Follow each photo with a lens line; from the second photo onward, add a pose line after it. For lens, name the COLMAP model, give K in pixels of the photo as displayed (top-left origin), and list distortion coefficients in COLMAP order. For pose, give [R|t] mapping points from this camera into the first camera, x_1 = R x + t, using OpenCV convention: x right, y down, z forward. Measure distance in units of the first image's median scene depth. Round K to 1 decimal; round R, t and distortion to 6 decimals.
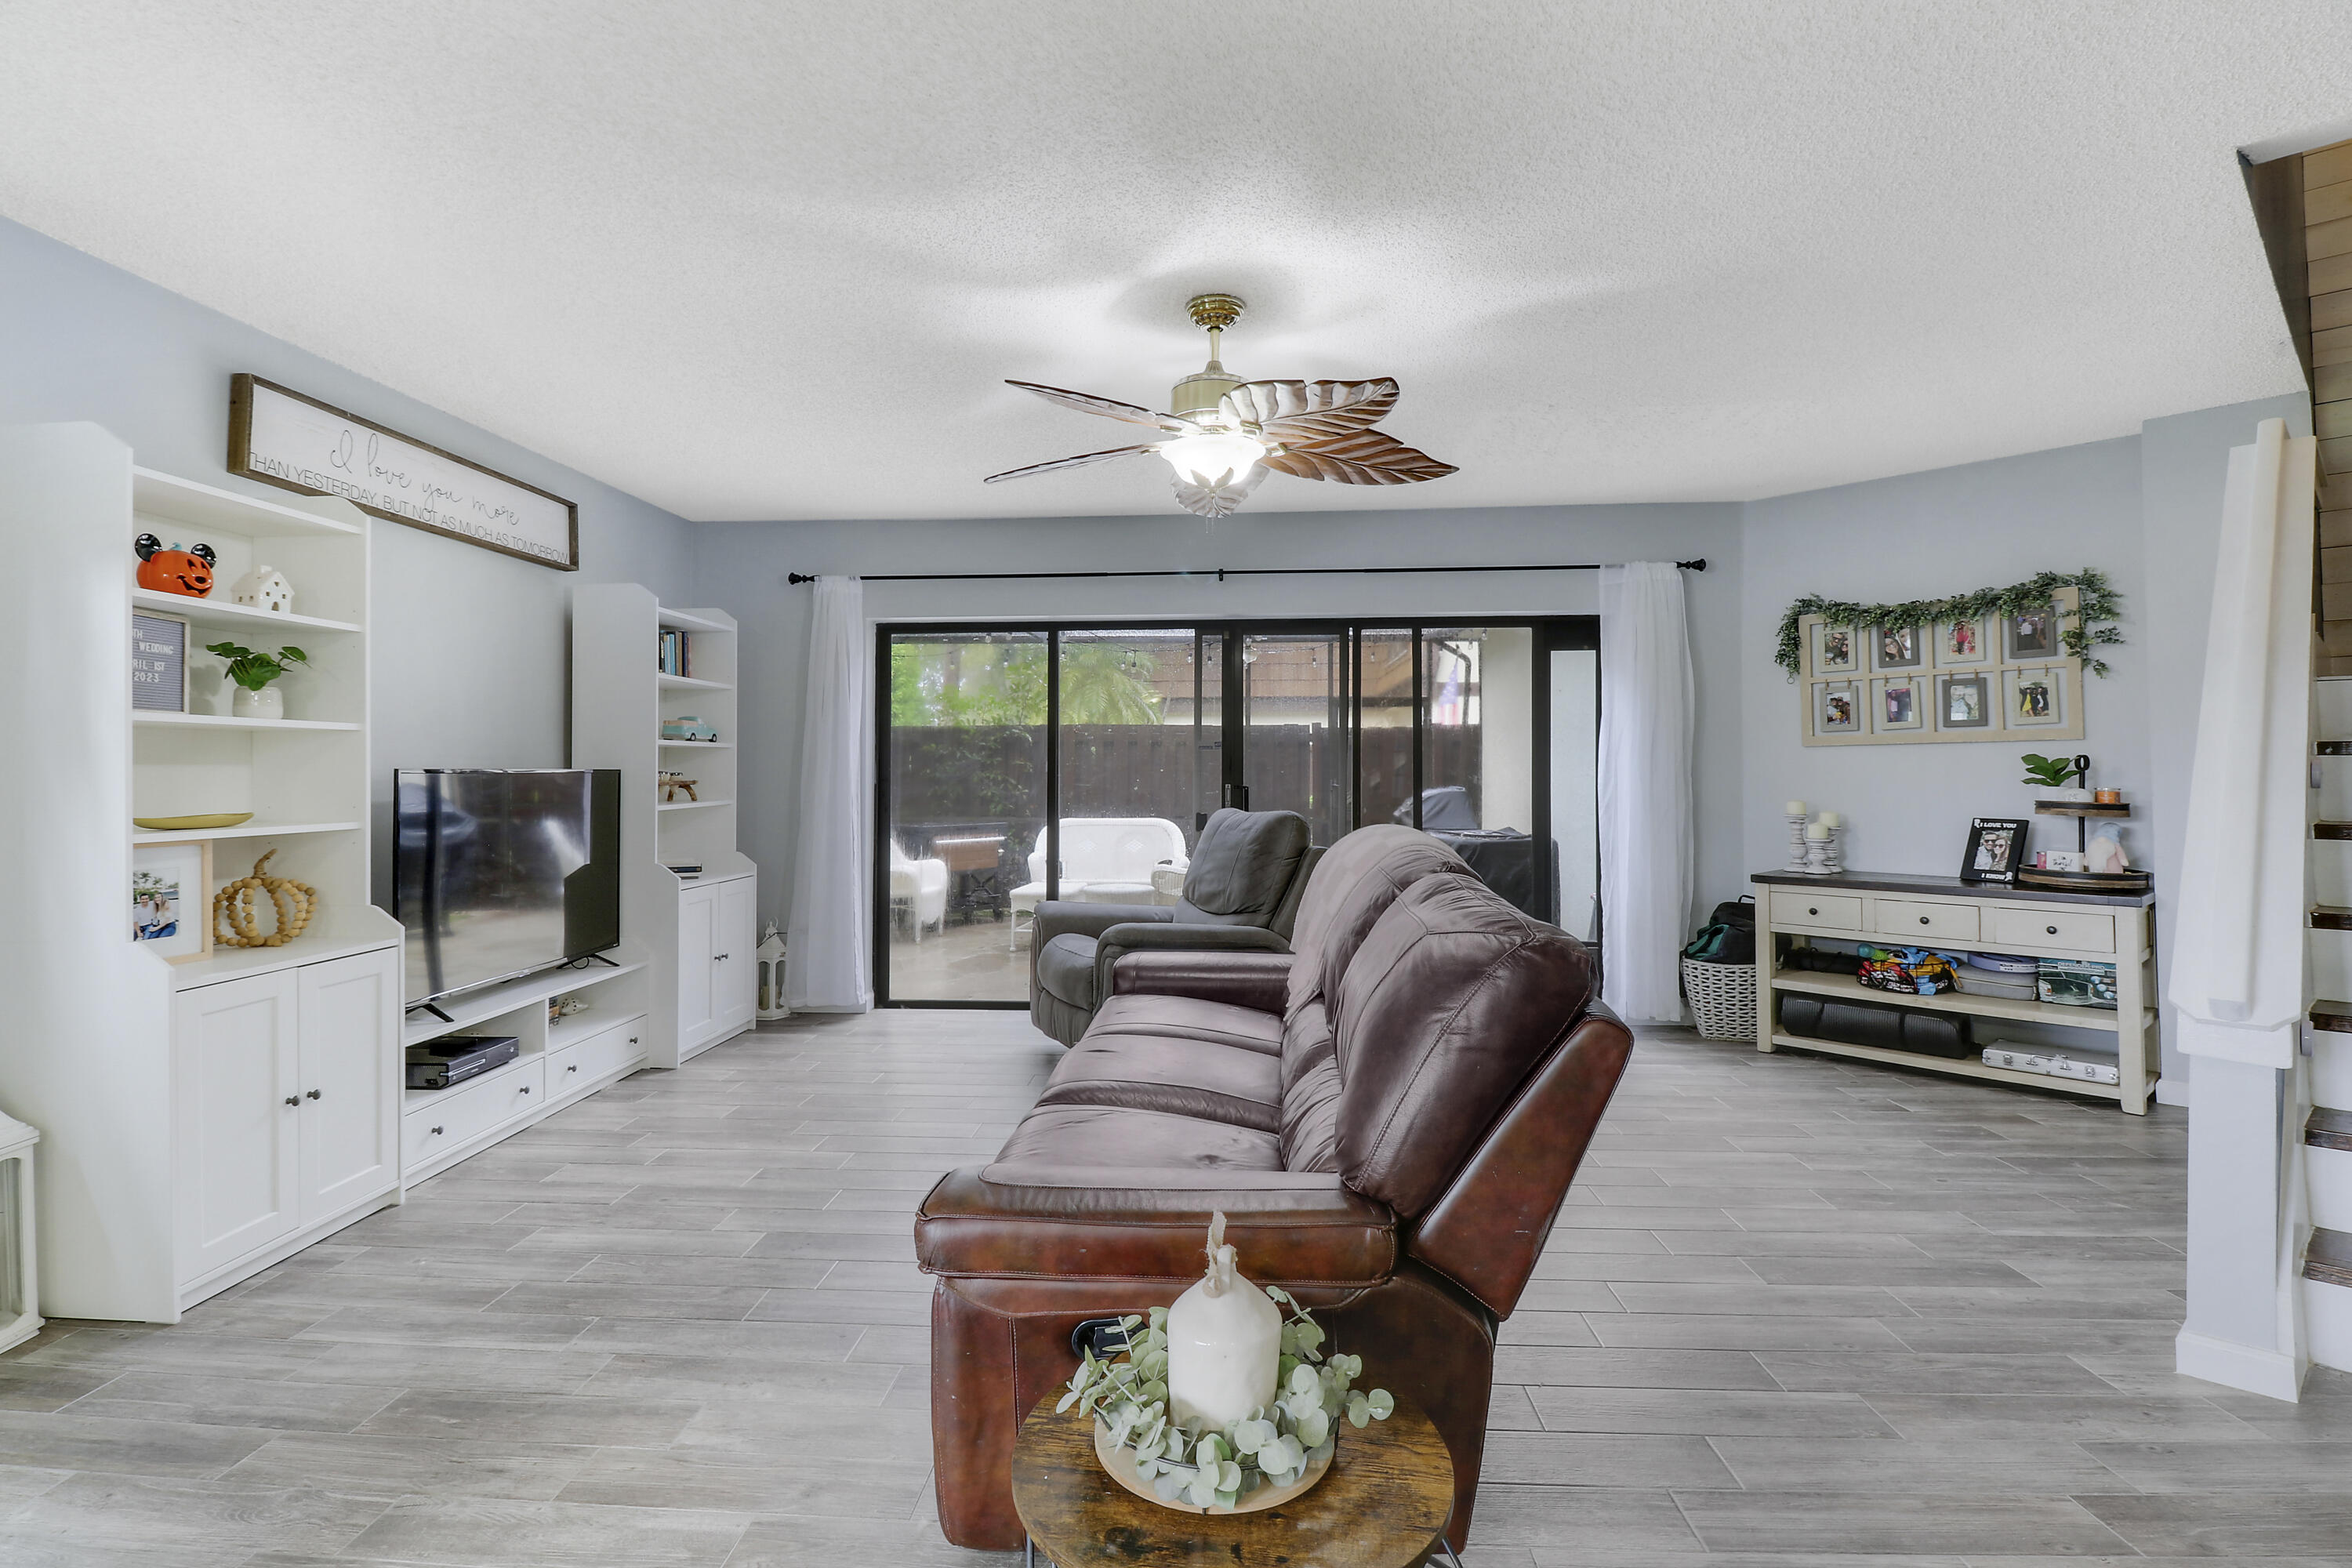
lens RADIAL K [[1070.0, 0, 1166.2], [0, 1070.0, 747.0], [0, 0, 1]] dist [0.002588, -0.016032]
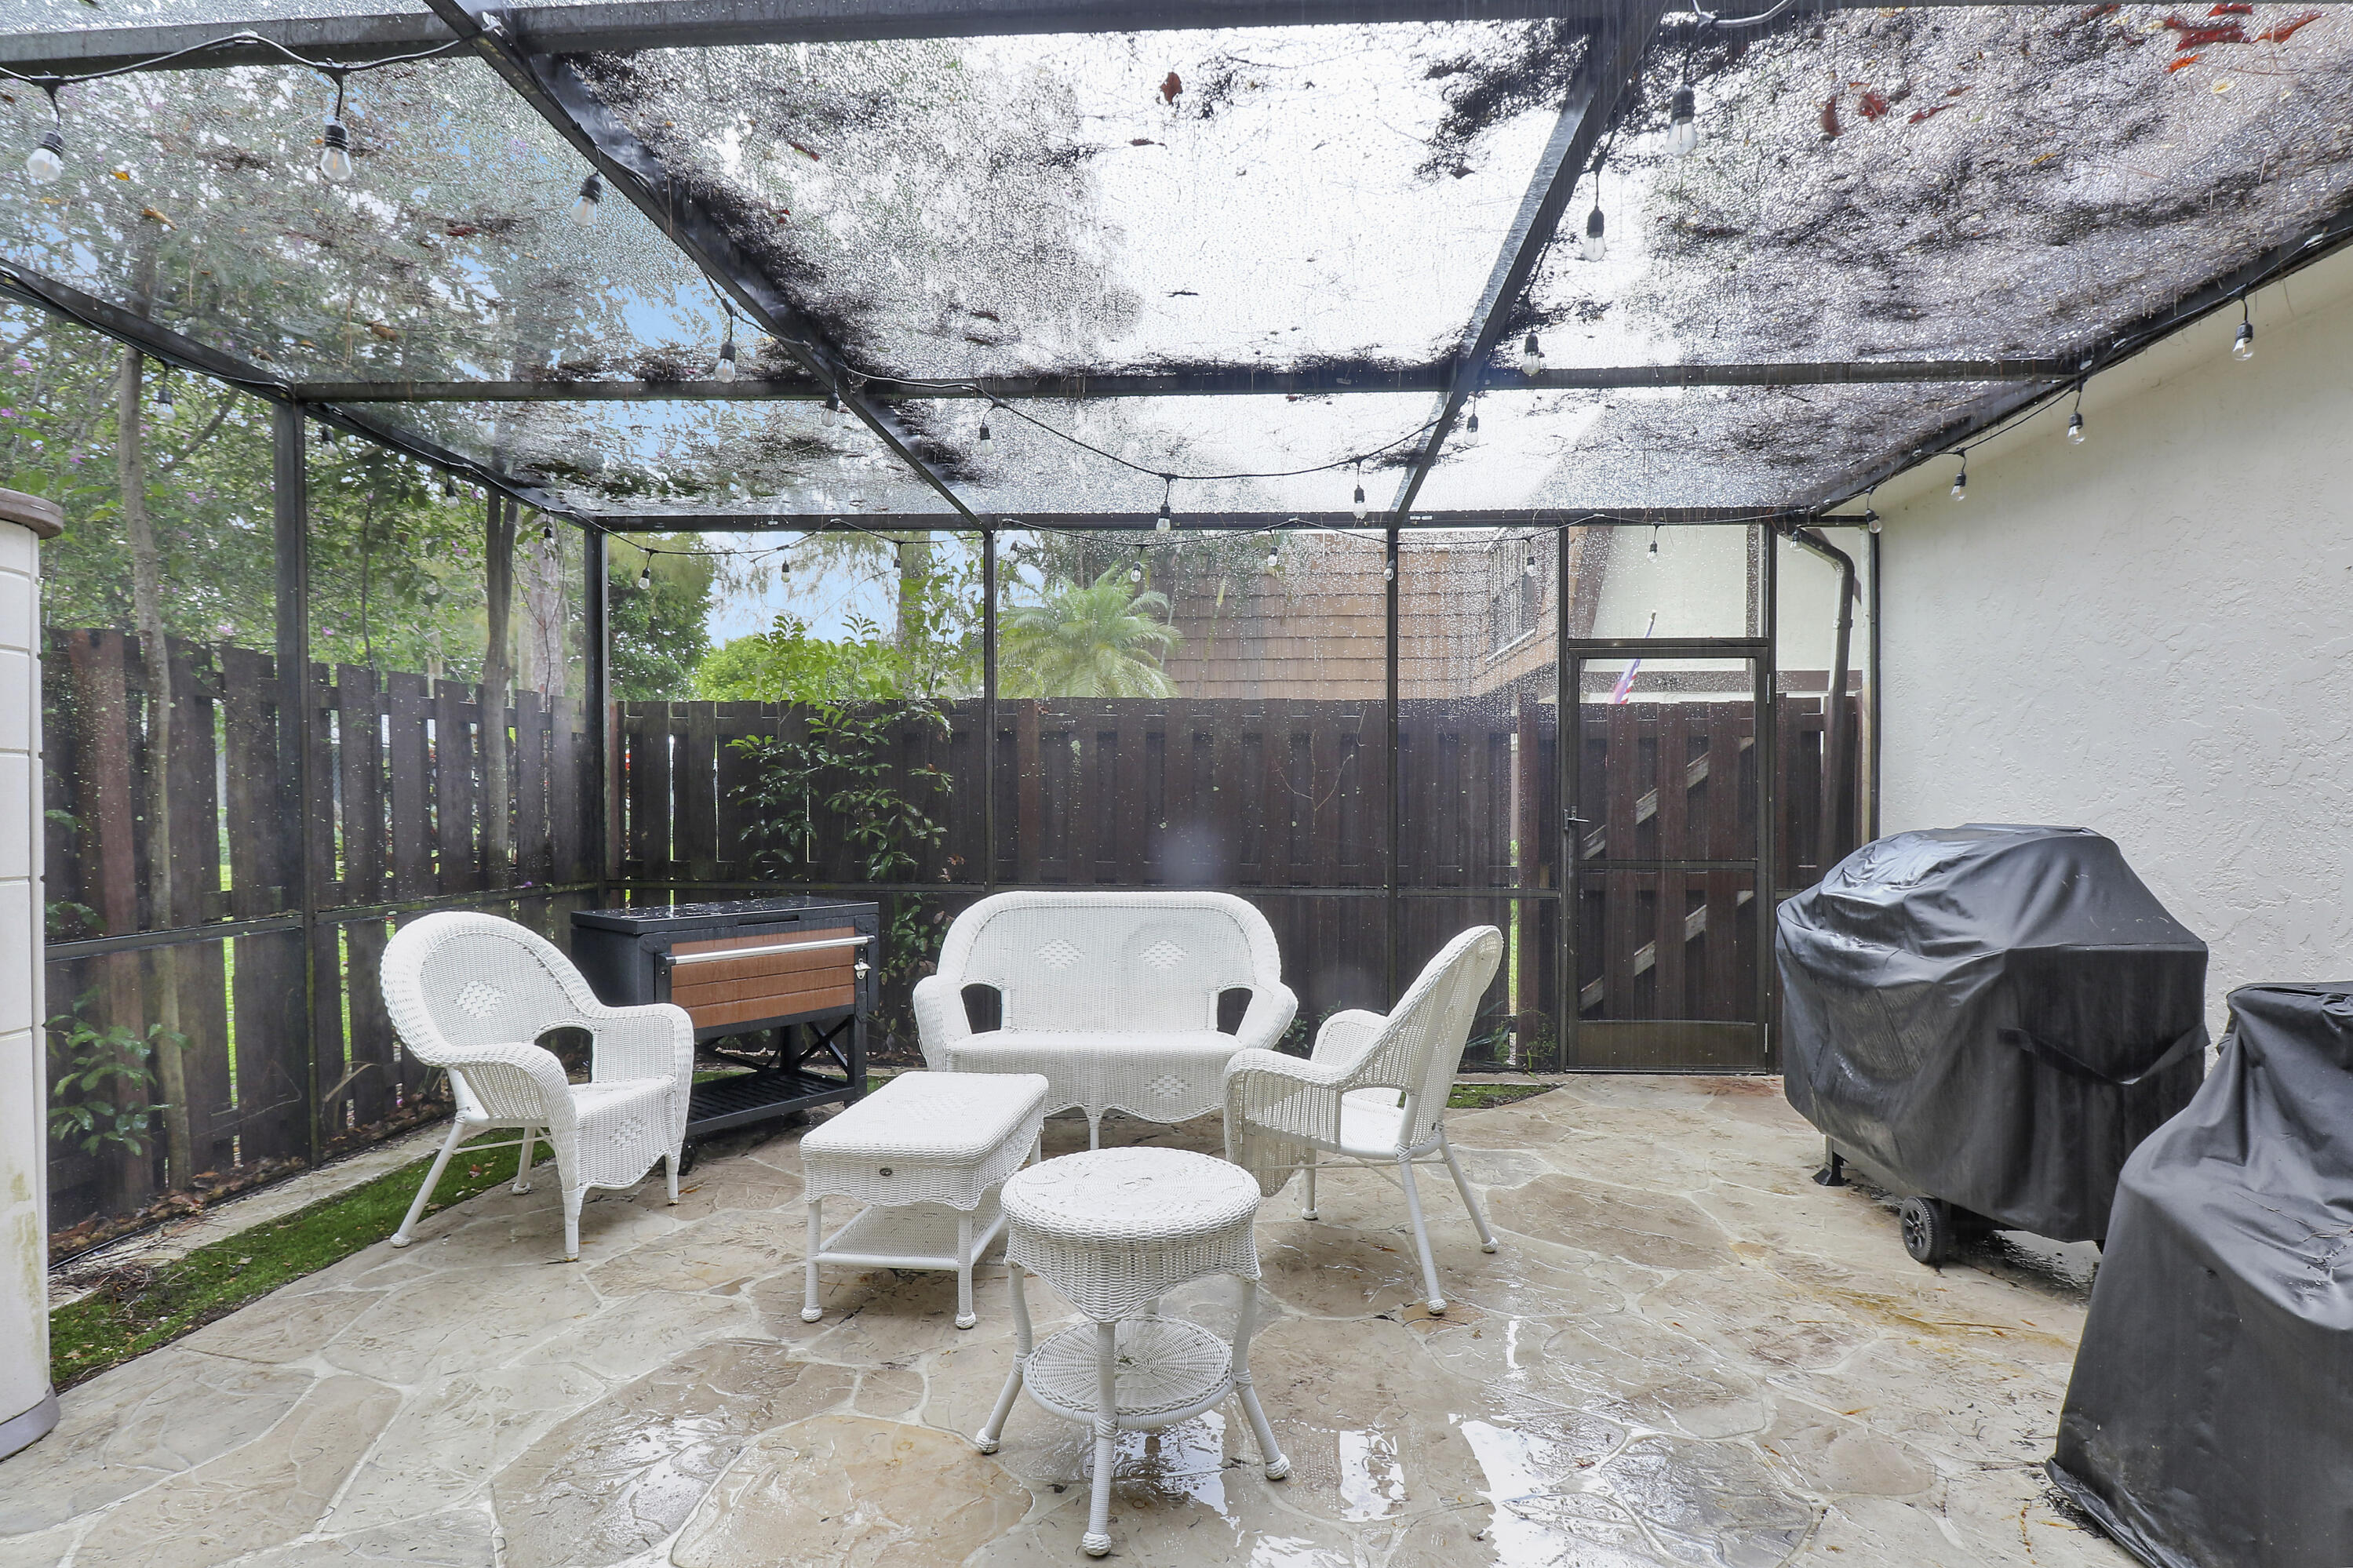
lens RADIAL K [[1142.8, 0, 1167.0], [0, 1142.8, 817.9], [0, 0, 1]] dist [0.033659, 0.000030]
pose [[0.999921, 0.004063, -0.011907, -0.052142], [-0.003694, 0.999518, 0.030819, 0.046646], [0.012027, -0.030773, 0.999454, 1.210035]]
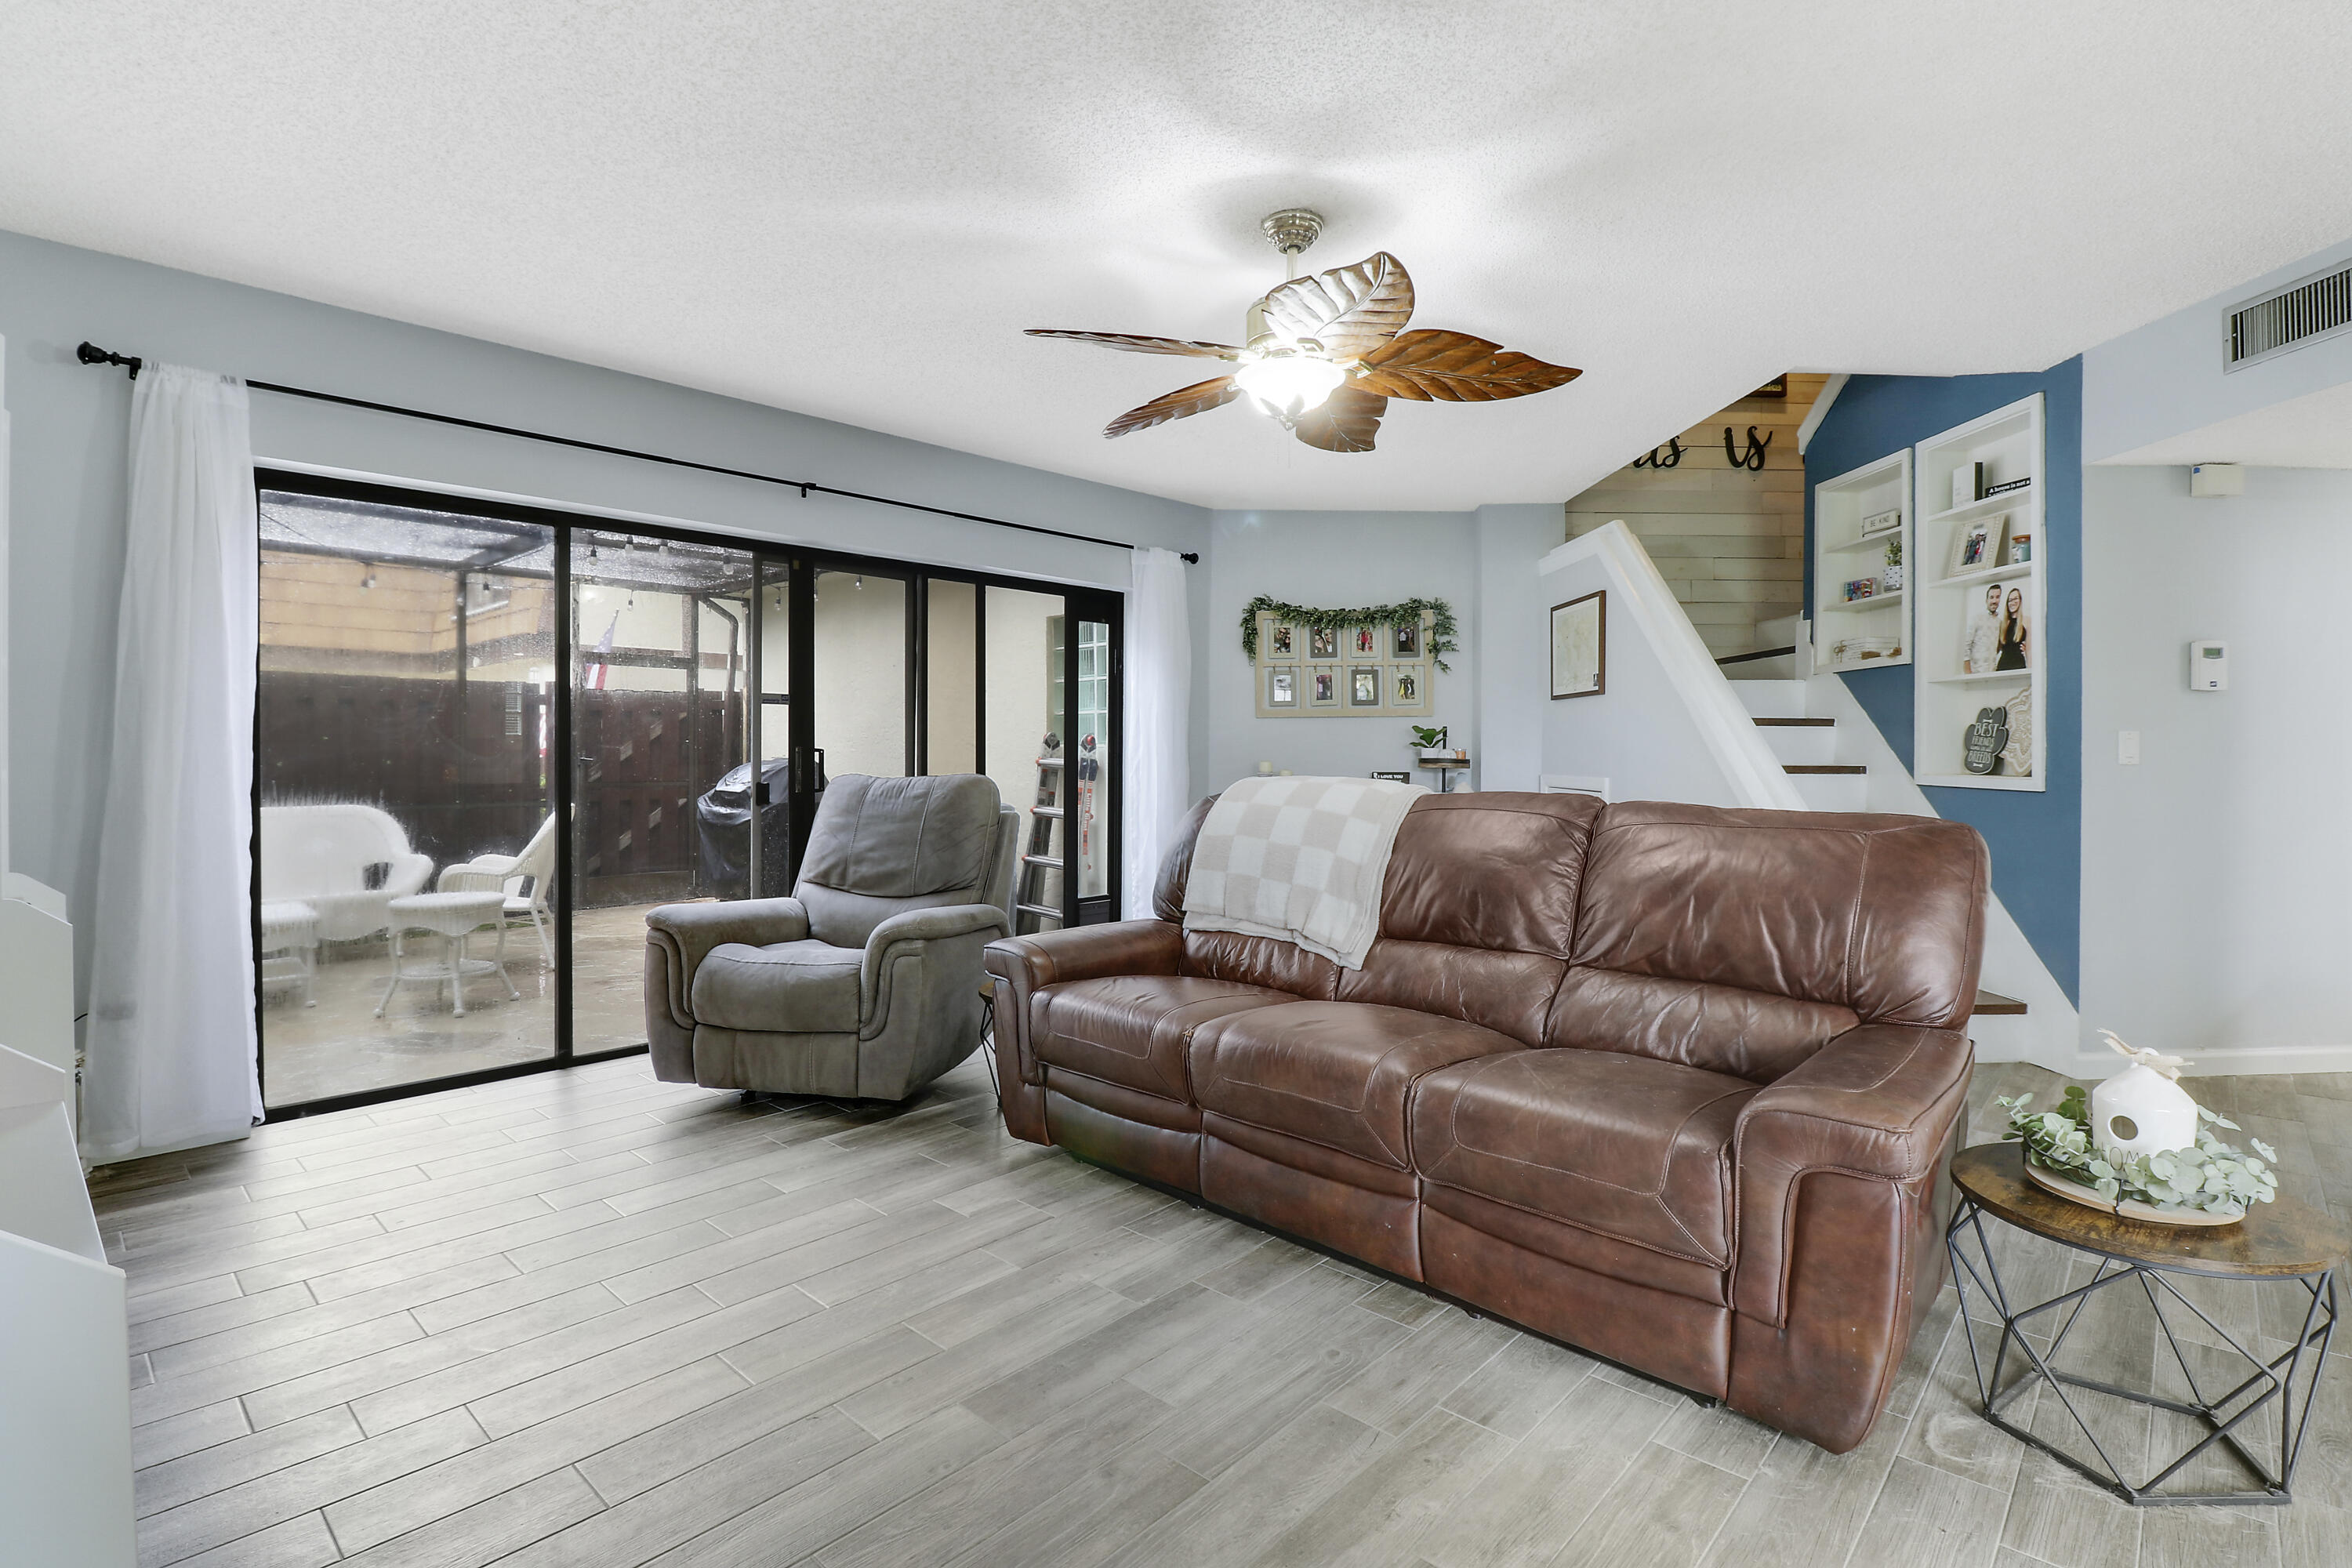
lens RADIAL K [[1100.2, 0, 1167.9], [0, 1100.2, 756.4], [0, 0, 1]] dist [-0.000290, -0.017865]
pose [[0.644074, -0.001174, 0.764963, -0.501889], [-0.017876, 0.999703, 0.016585, 0.028363], [-0.764755, -0.024356, 0.643861, 0.297225]]
